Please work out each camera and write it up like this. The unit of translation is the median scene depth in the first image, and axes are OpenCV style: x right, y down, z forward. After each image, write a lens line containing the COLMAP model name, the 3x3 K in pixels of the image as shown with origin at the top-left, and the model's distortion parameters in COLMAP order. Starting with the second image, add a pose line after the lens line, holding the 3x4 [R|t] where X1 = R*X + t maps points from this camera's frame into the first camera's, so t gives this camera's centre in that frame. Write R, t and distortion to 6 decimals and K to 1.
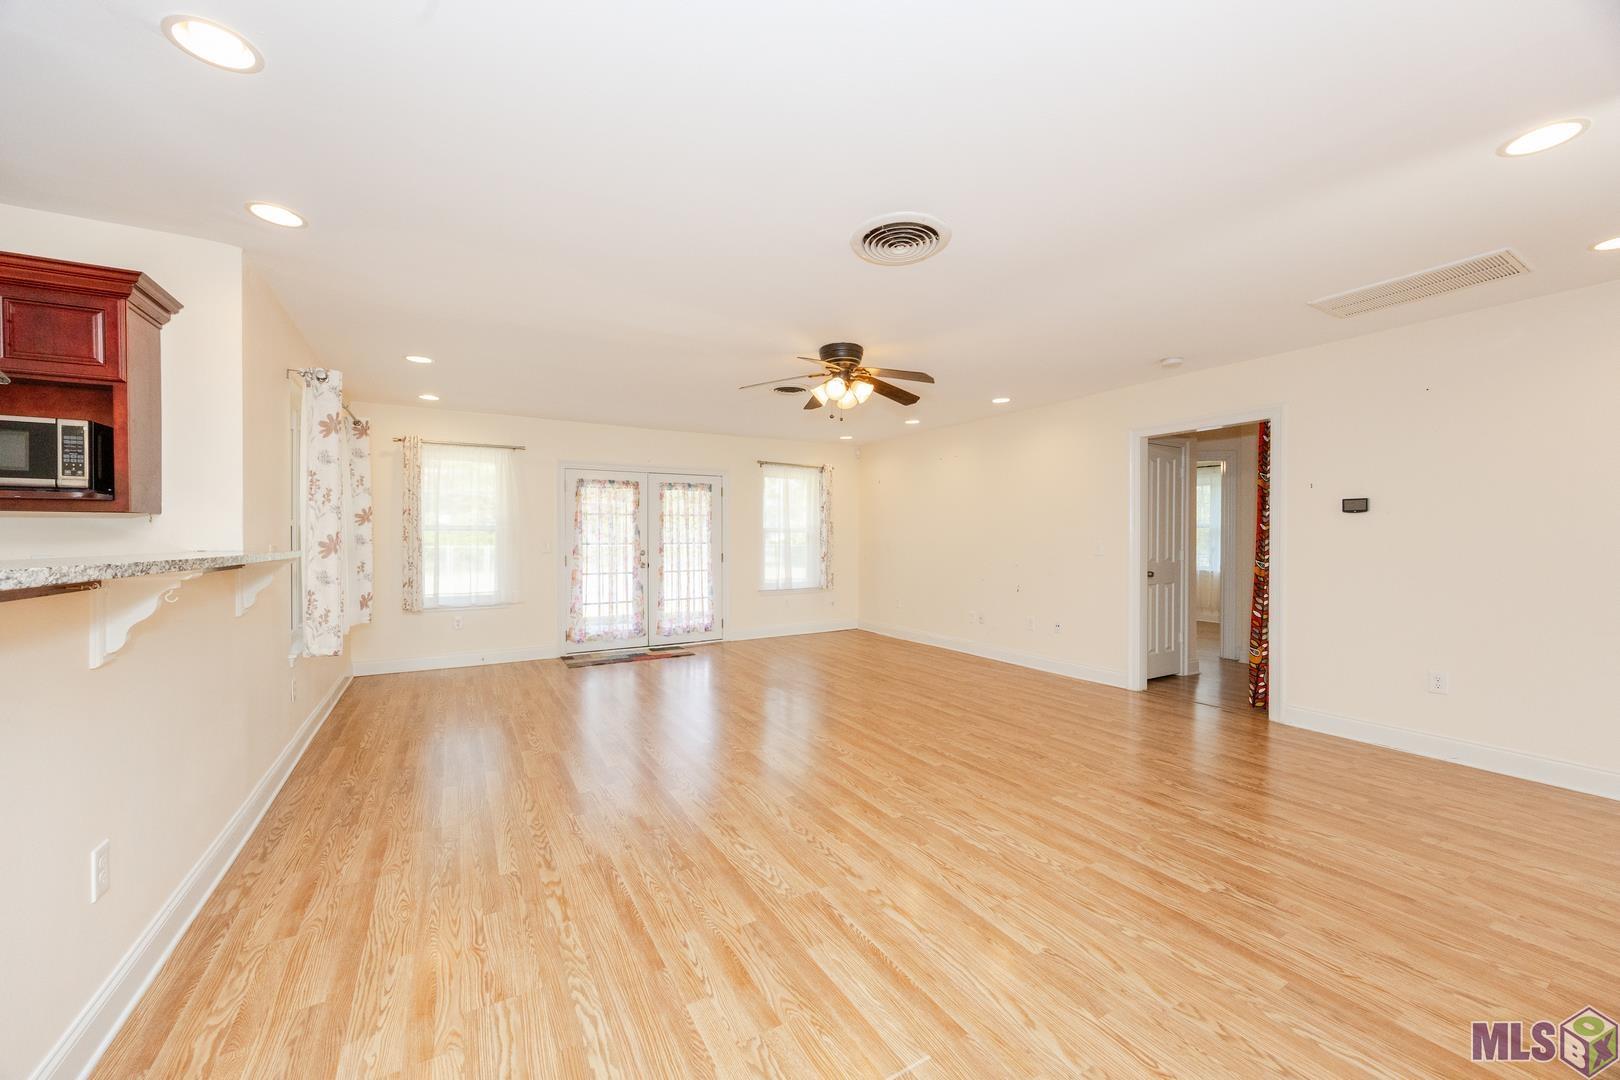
lens RADIAL K [[620.7, 0, 810.0], [0, 620.7, 540.0], [0, 0, 1]] dist [0.000722, -0.000469]
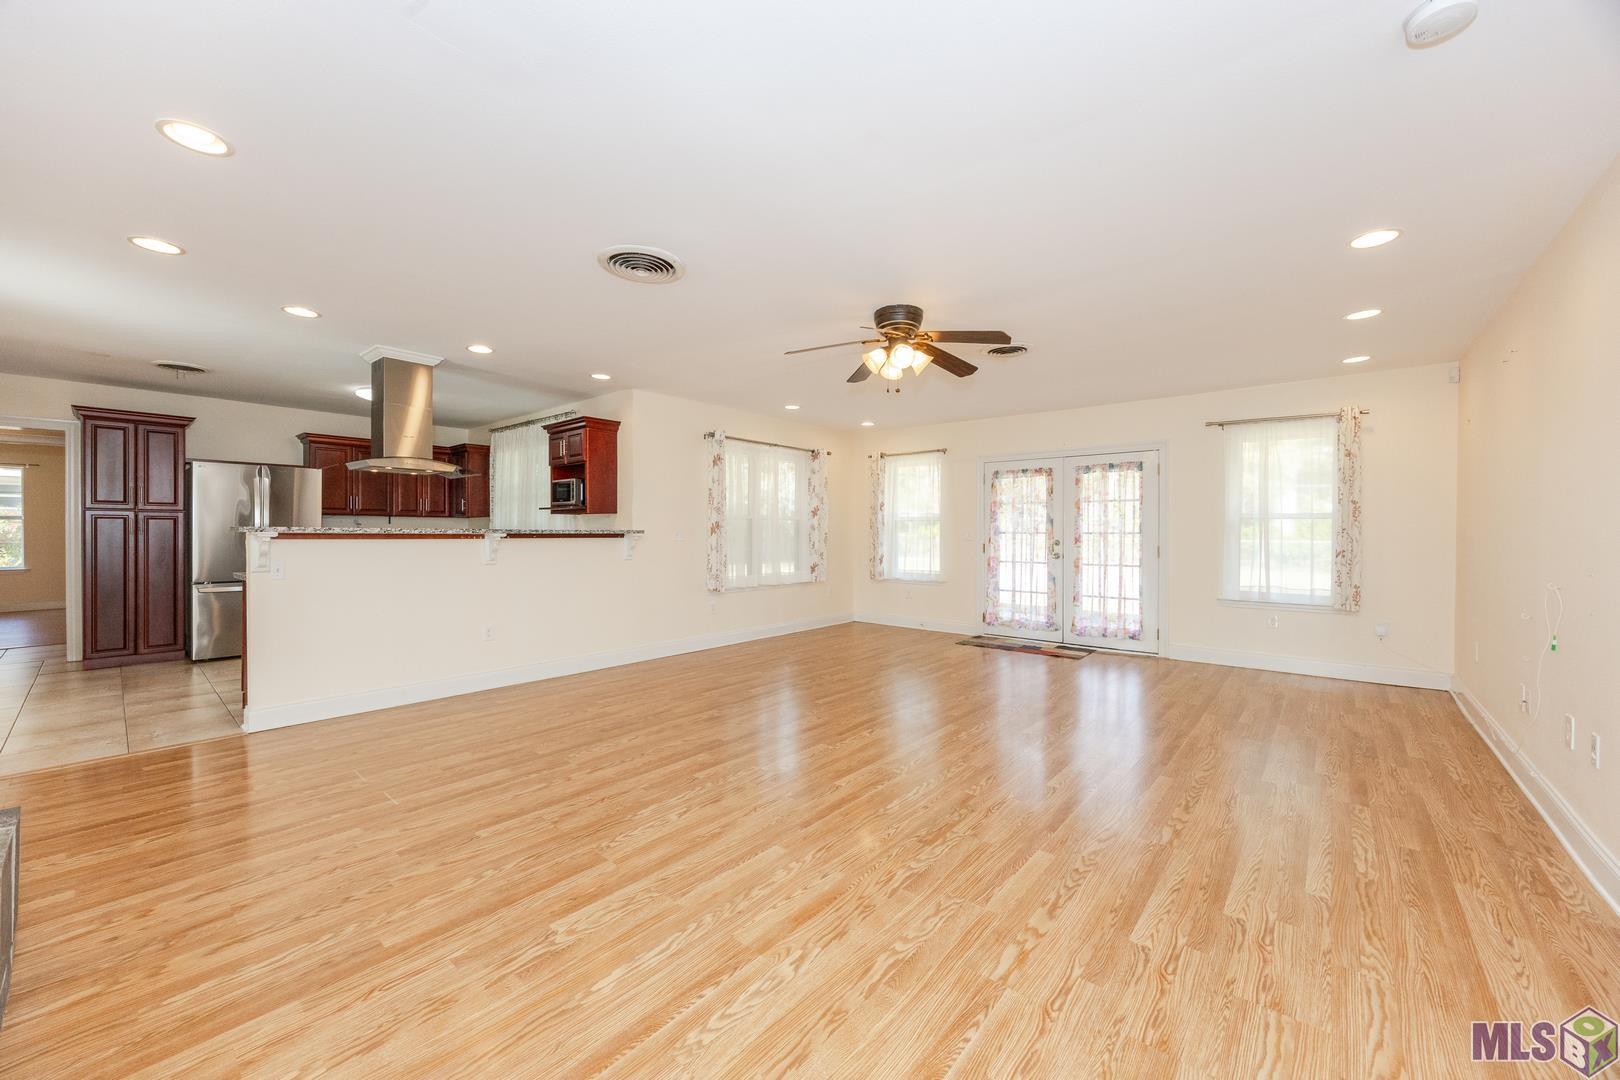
lens RADIAL K [[617.2, 0, 810.0], [0, 617.2, 540.0], [0, 0, 1]] dist [-0.006779, -0.000175]
pose [[0.324996, 0.016737, -0.945567, 0.721024], [-0.008860, 0.999853, 0.014652, 0.008690], [0.945674, 0.003616, 0.325096, 0.494967]]
